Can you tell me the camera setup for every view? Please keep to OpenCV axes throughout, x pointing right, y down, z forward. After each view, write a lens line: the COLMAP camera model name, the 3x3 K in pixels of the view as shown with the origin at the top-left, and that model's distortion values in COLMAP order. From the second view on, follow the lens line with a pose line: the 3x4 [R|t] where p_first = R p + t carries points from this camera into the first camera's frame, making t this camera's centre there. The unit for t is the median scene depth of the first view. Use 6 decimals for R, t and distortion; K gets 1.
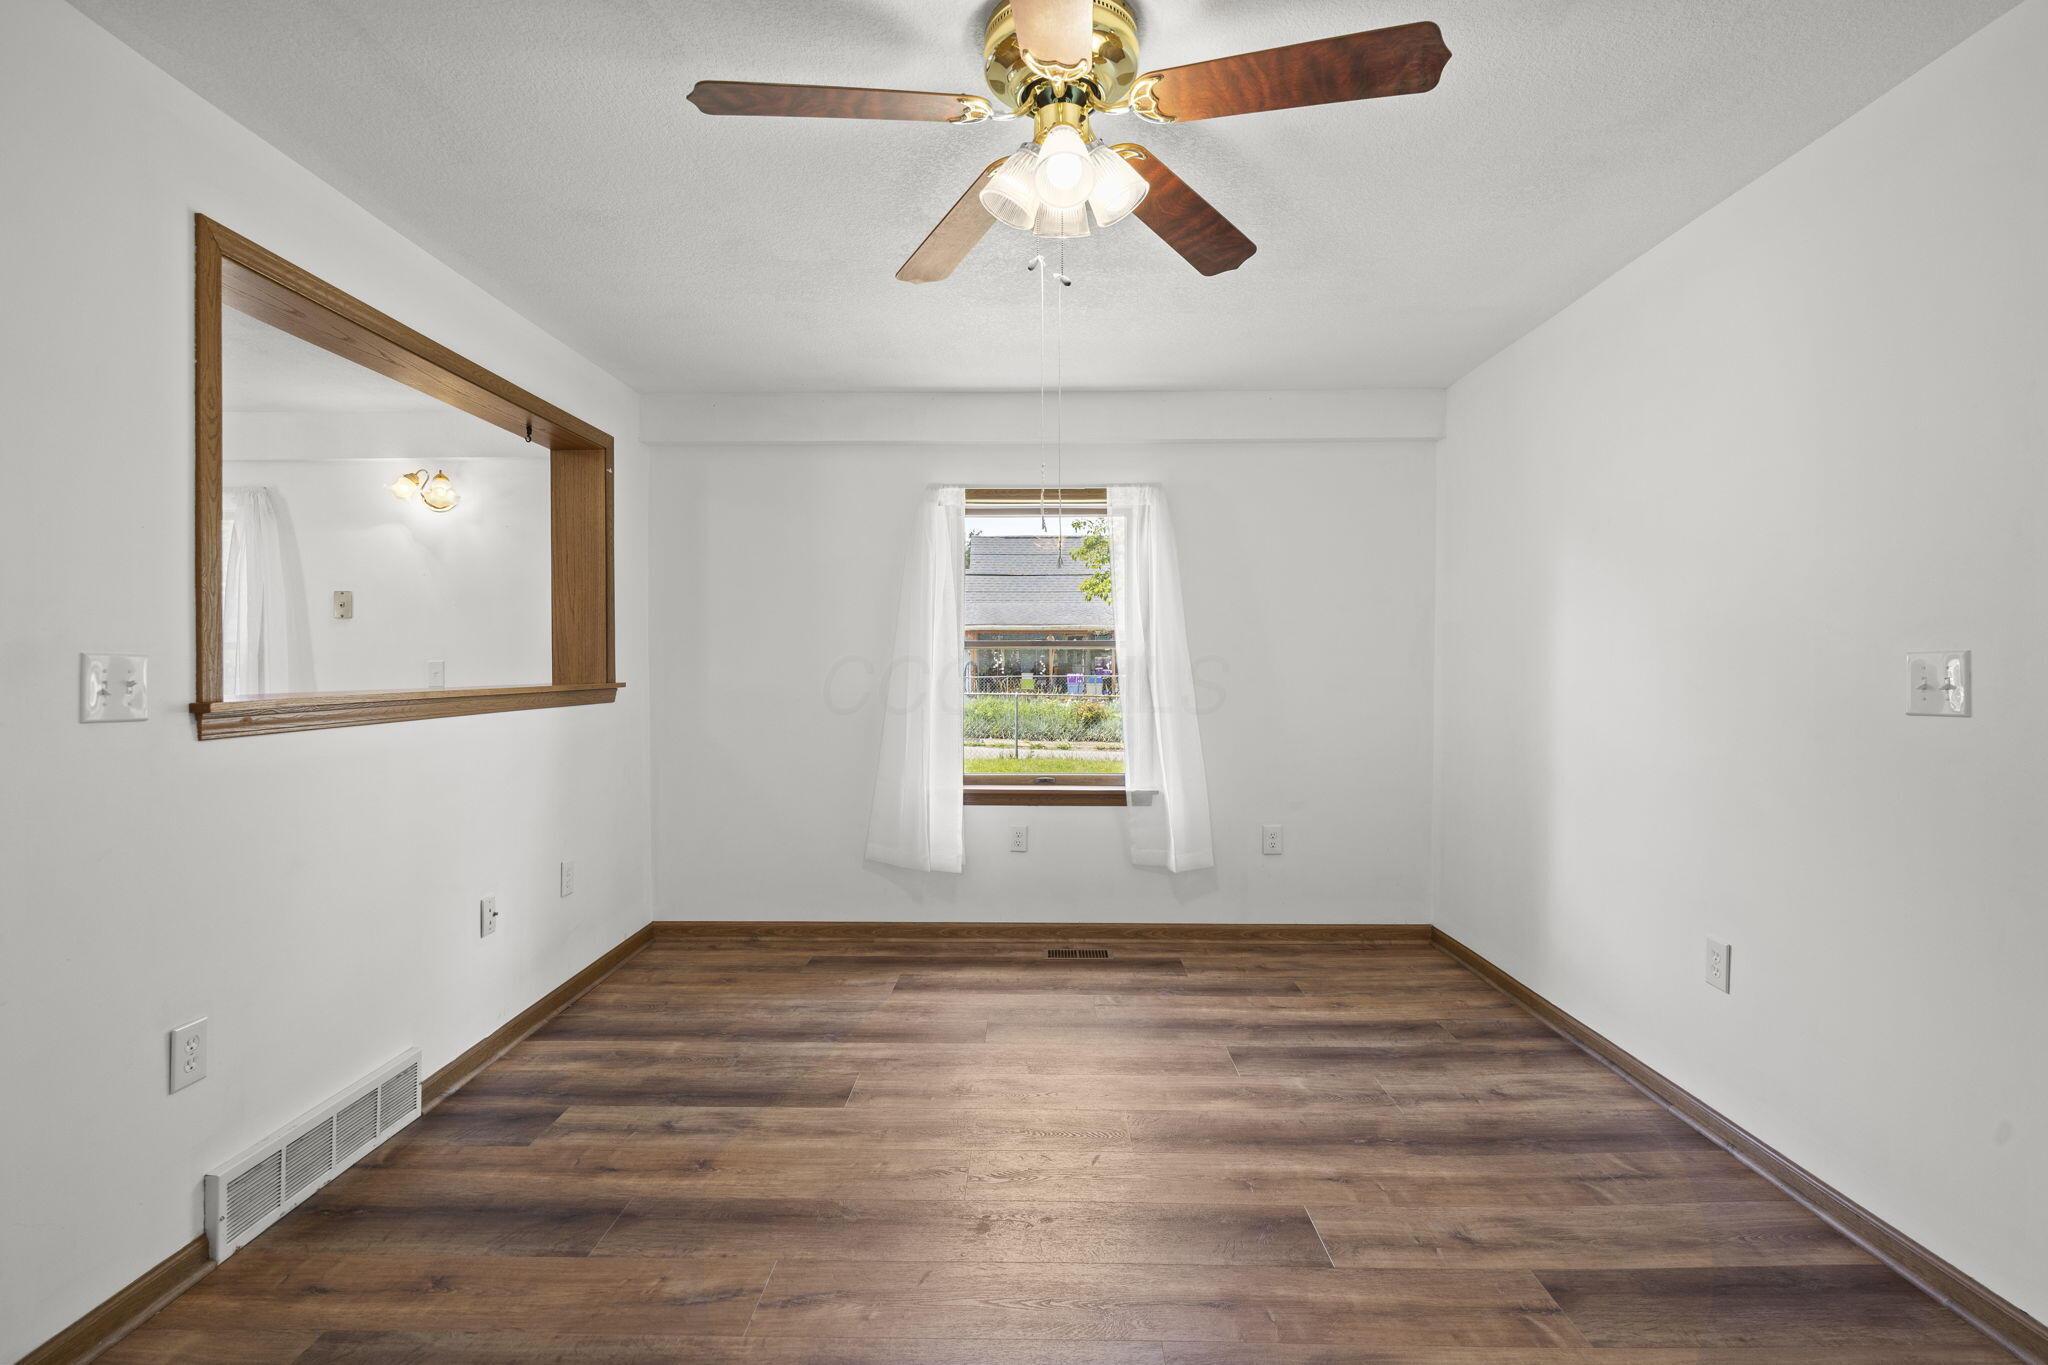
lens RADIAL K [[955.5, 0, 1021.3], [0, 955.5, 672.5], [0, 0, 1]] dist [-0.000240, -0.001335]
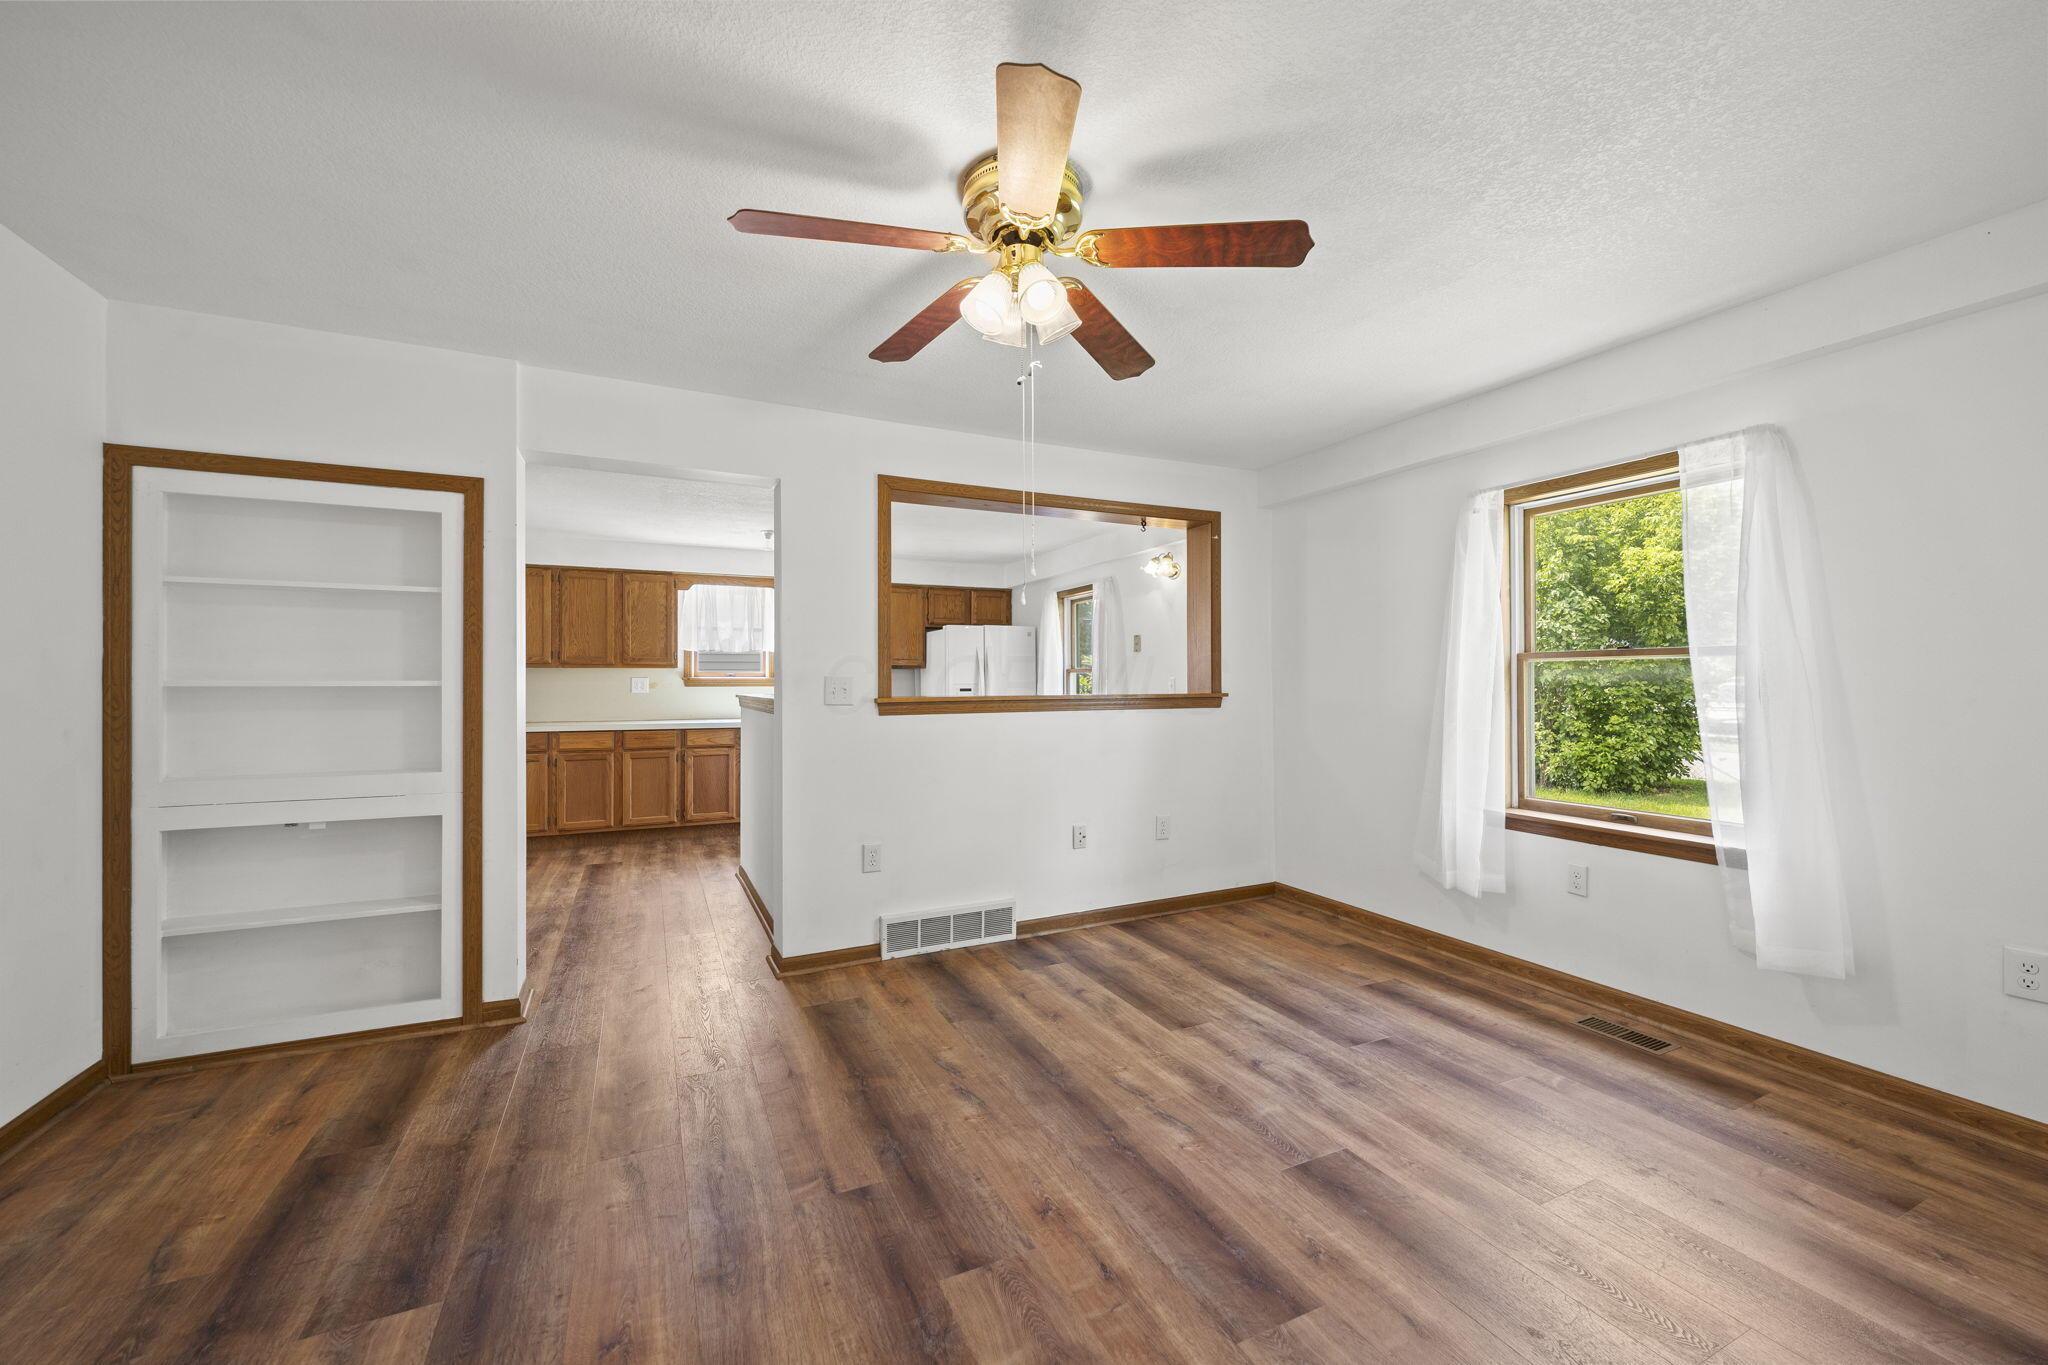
lens RADIAL K [[809.8, 0, 1024.0], [0, 809.8, 682.5], [0, 0, 1]] dist [0.000978, -0.000919]
pose [[0.440117, -0.000340, -0.897940, 0.598994], [-0.005752, 0.999978, -0.003198, 0.001077], [0.897922, 0.006573, 0.440106, 0.309915]]
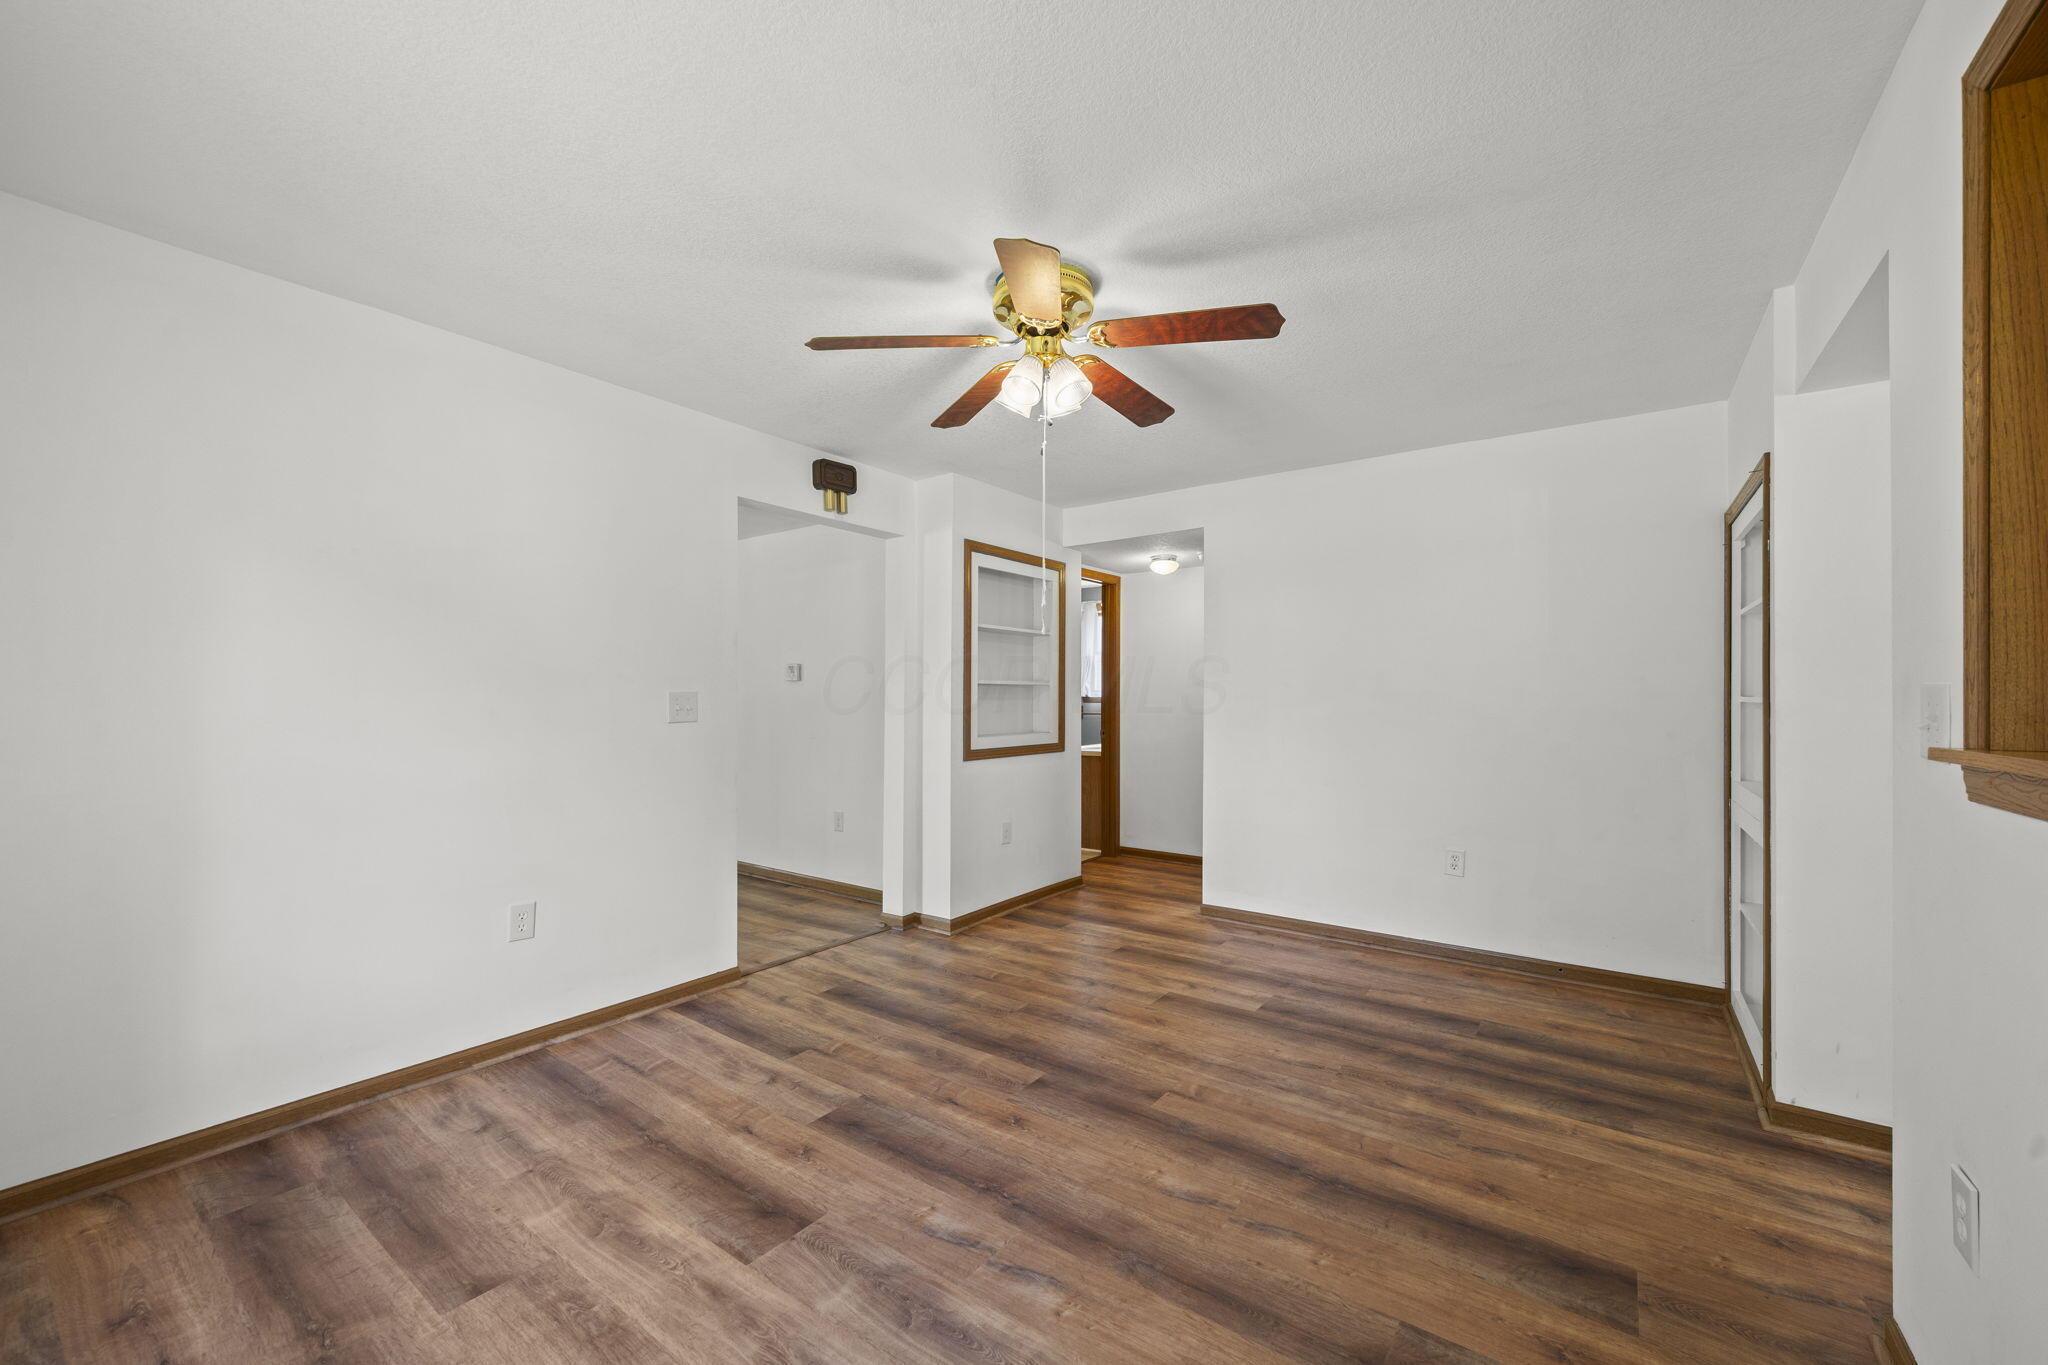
lens RADIAL K [[792.9, 0, 1028.5], [0, 792.9, 660.9], [0, 0, 1]] dist [-0.001559, -0.000478]
pose [[-0.818079, 0.027104, 0.574466, -0.406817], [0.004155, 0.999141, -0.041223, -0.008265], [-0.575090, -0.031337, -0.817490, 1.228931]]
